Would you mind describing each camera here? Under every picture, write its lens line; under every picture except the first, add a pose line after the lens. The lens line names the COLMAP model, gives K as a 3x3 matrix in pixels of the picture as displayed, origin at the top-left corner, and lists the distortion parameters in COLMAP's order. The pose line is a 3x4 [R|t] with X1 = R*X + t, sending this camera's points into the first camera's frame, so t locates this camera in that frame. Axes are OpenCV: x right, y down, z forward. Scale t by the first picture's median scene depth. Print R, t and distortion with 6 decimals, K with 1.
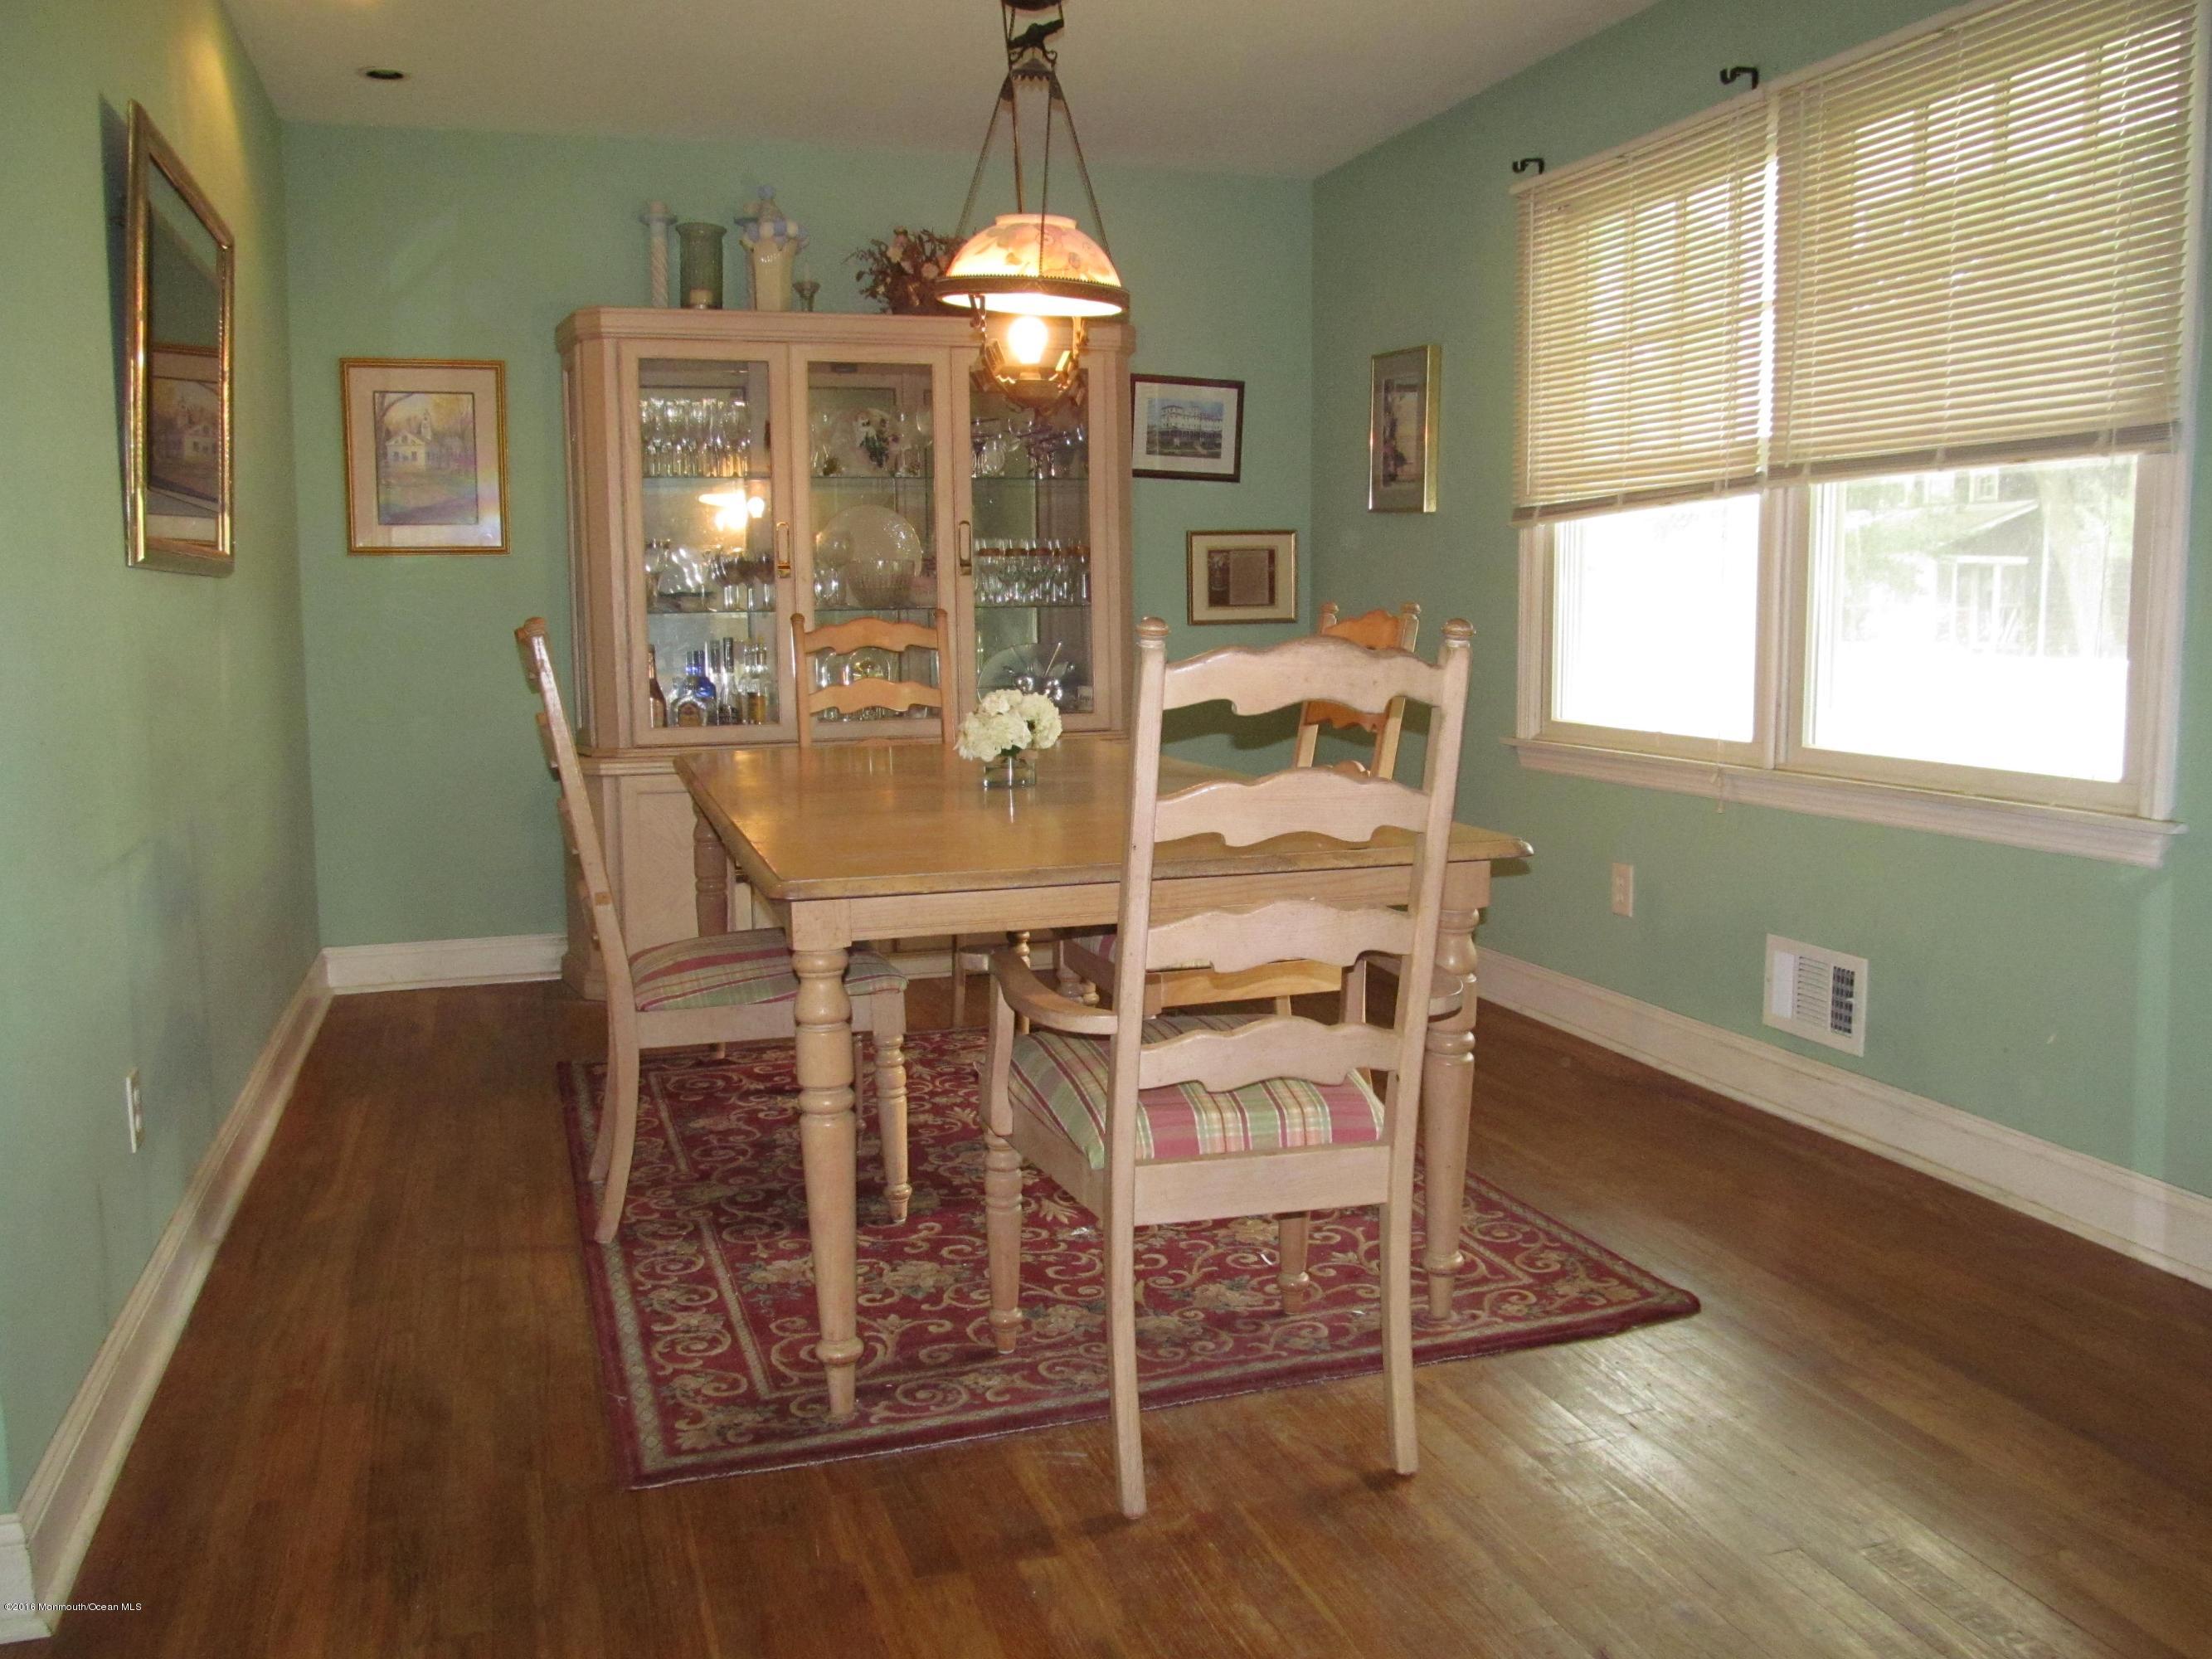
lens RADIAL K [[1855.1, 0, 1106.6], [0, 1855.1, 827.7], [0, 0, 1]] dist [-0.060680, 0.039167]
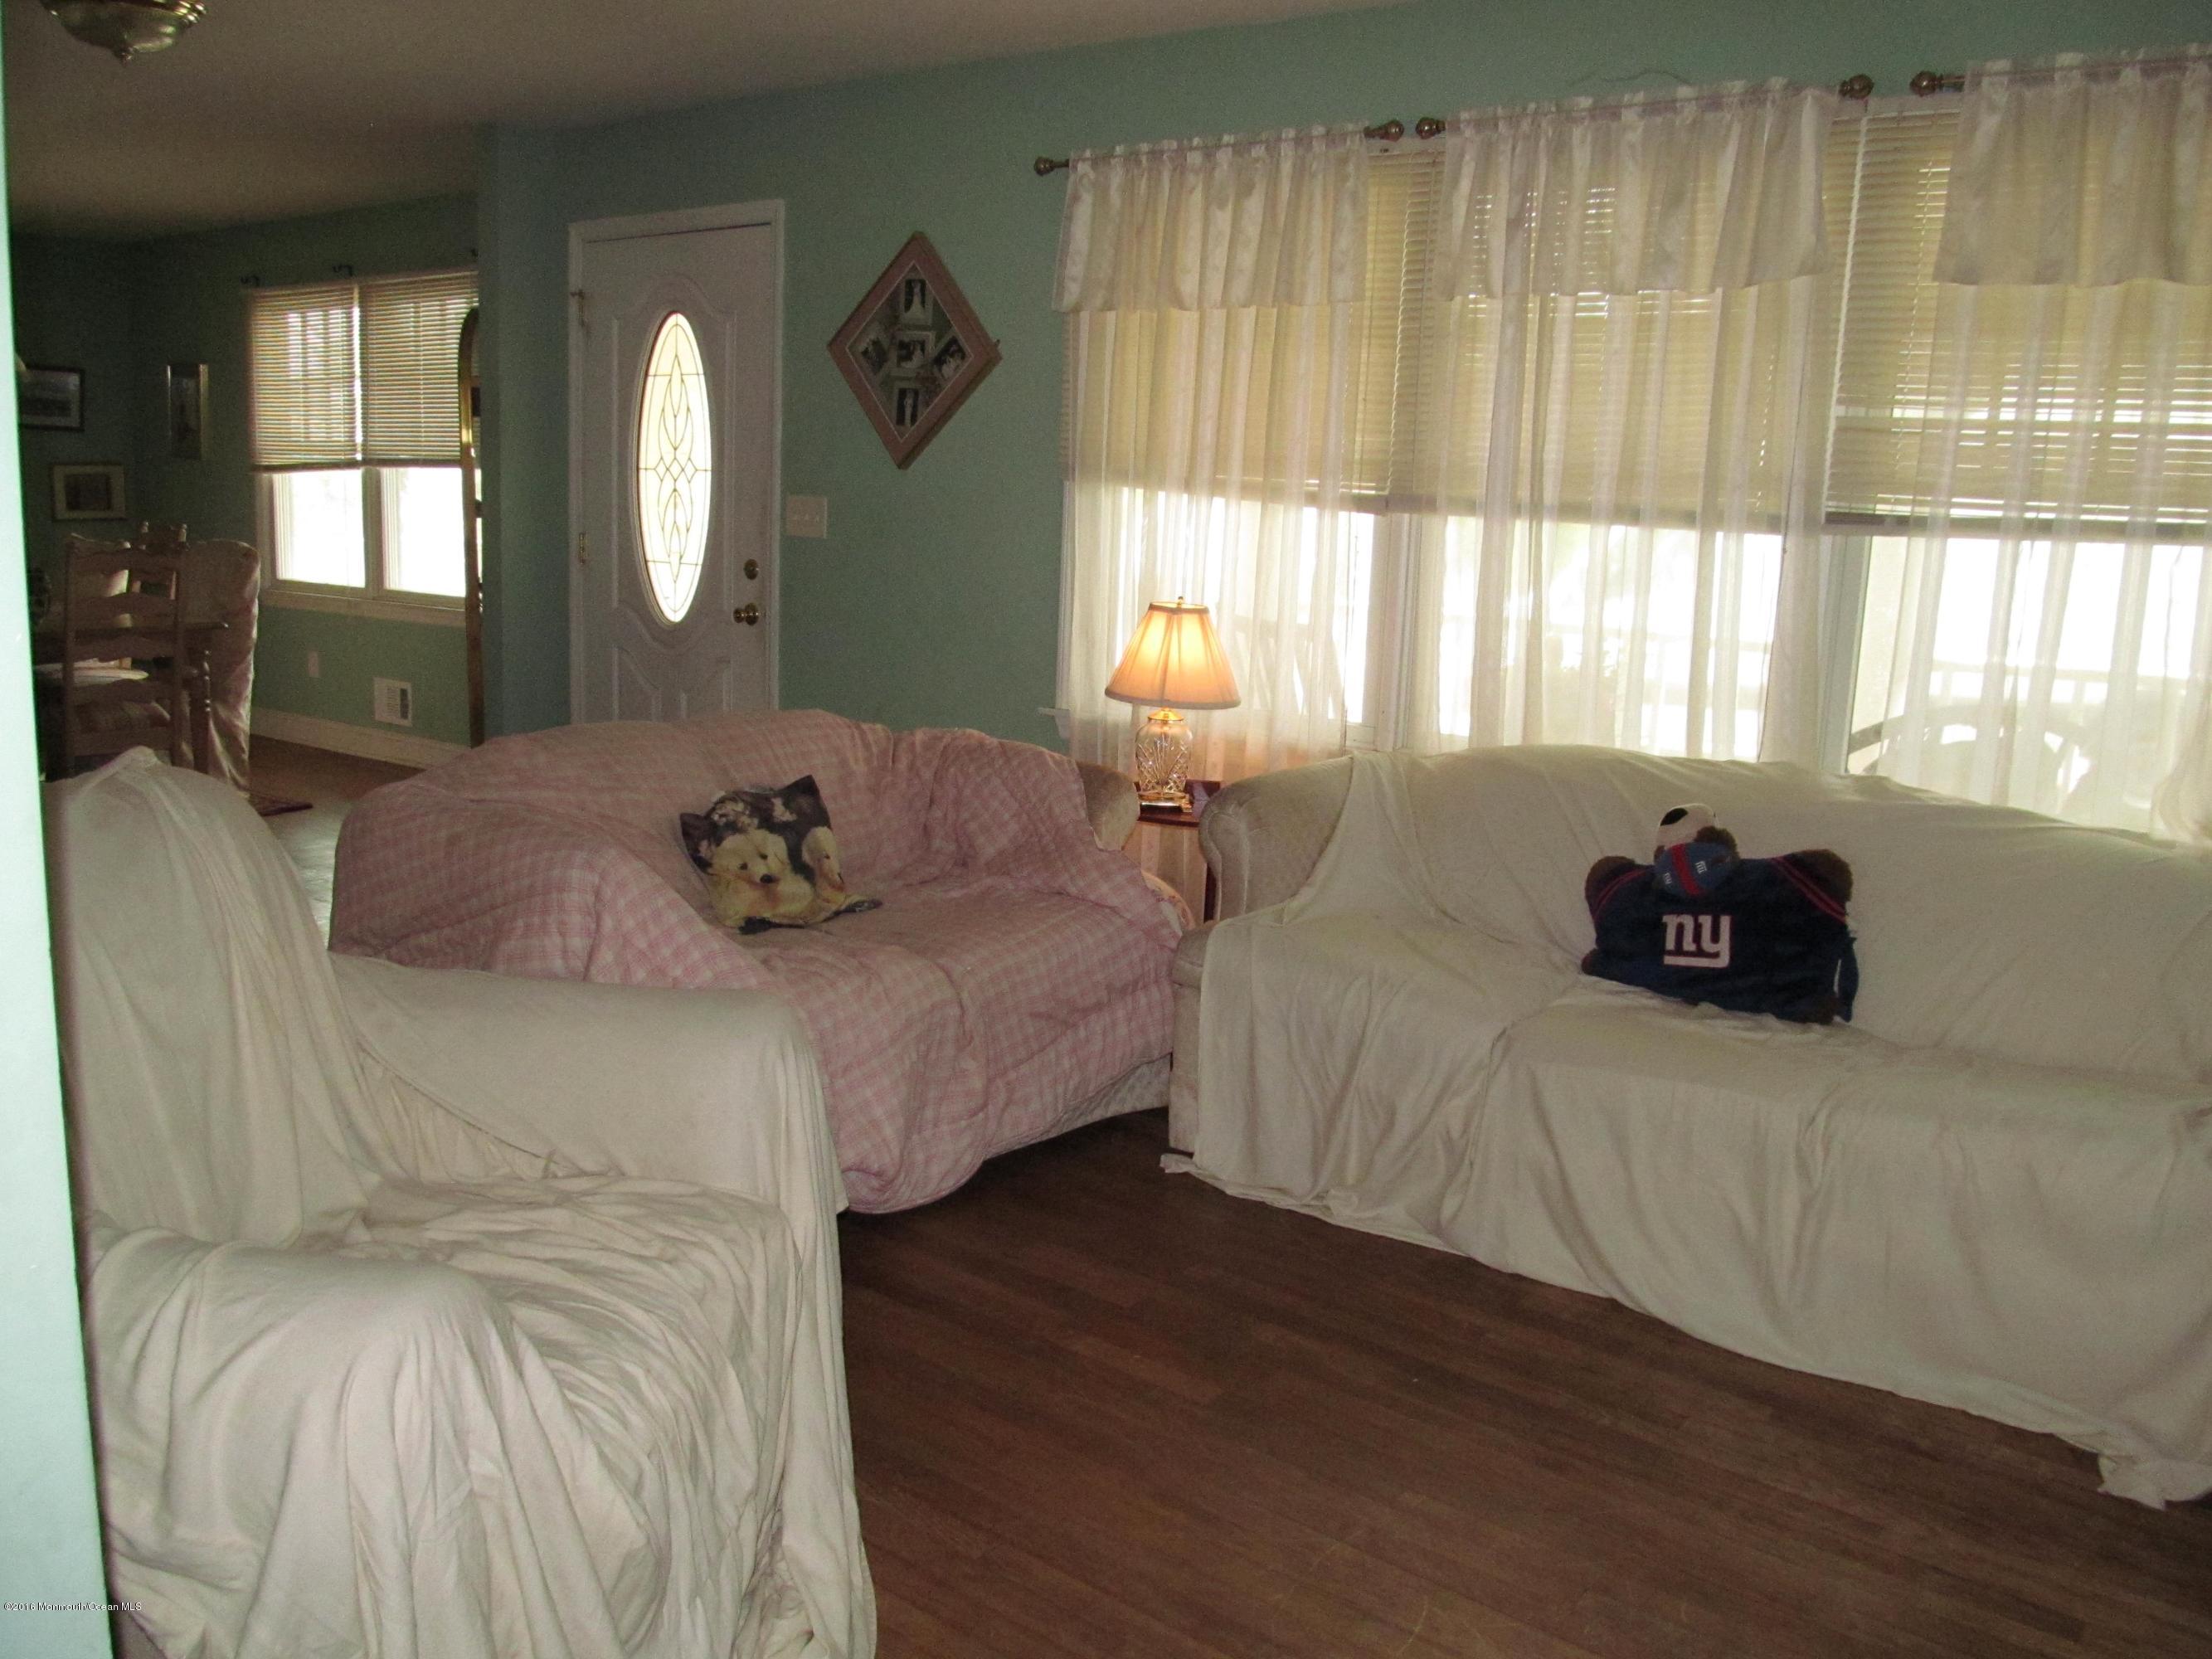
lens RADIAL K [[1855.1, 0, 1111.8], [0, 1855.1, 848.7], [0, 0, 1]] dist [-0.060680, 0.039167]
pose [[0.836020, -0.055733, 0.545861, -0.097563], [0.019574, 0.997224, 0.071839, 0.116495], [-0.548350, -0.049374, 0.834790, -1.225280]]
